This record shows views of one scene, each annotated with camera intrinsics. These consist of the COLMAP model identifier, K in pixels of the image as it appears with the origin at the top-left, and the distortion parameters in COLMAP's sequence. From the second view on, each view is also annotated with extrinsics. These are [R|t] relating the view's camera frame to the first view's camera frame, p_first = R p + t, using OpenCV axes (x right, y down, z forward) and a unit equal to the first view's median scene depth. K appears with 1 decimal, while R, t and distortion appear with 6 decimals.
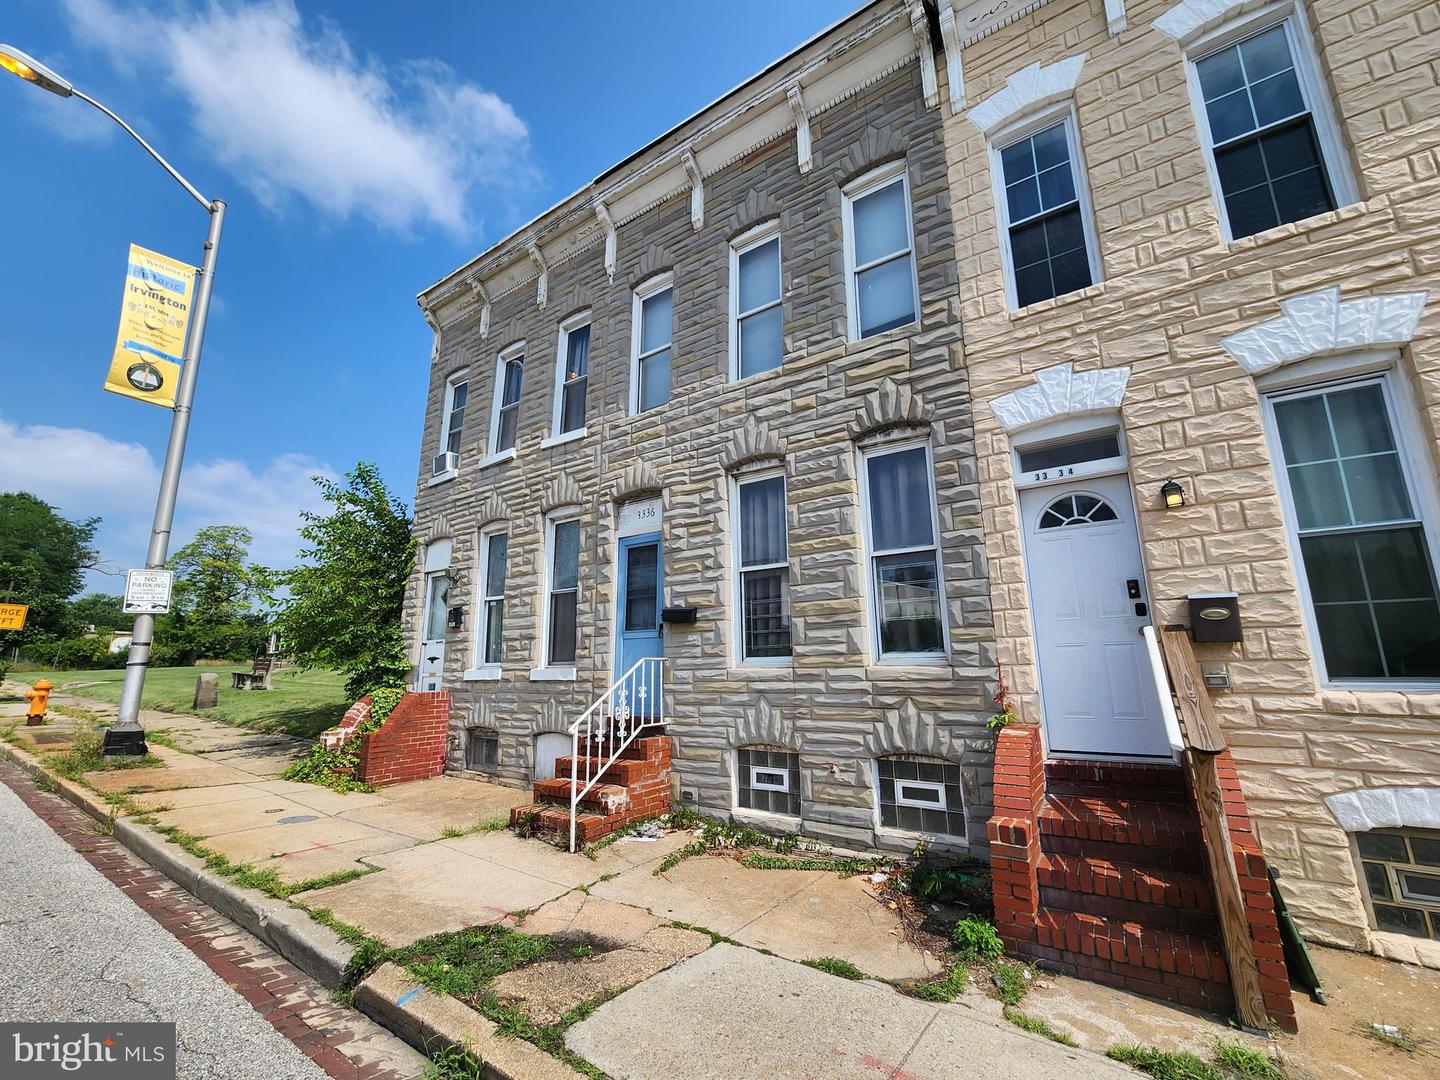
lens RADIAL K [[586.6, 0, 733.9], [0, 586.6, 557.0], [0, 0, 1]] dist [-0.001418, -0.001088]
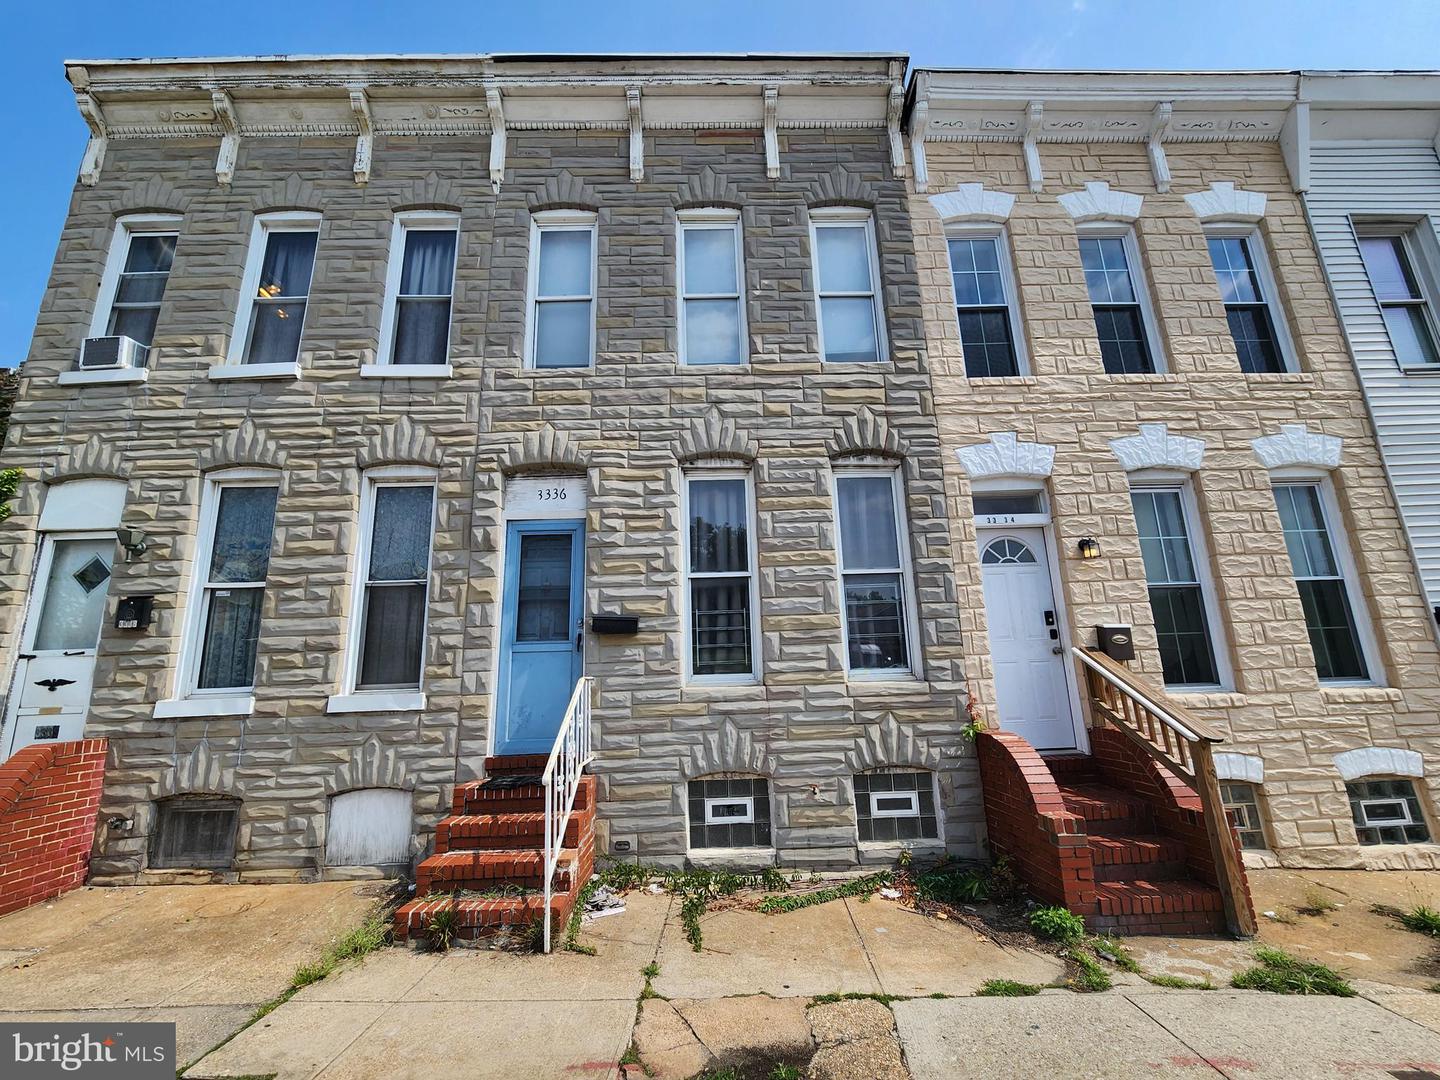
lens RADIAL K [[586.6, 0, 733.9], [0, 586.6, 557.0], [0, 0, 1]] dist [-0.001418, -0.001088]
pose [[0.822886, 0.102703, 0.558847, -0.481850], [-0.087175, 0.994704, -0.054440, 0.040627], [-0.561479, -0.003919, 0.827482, 0.256957]]
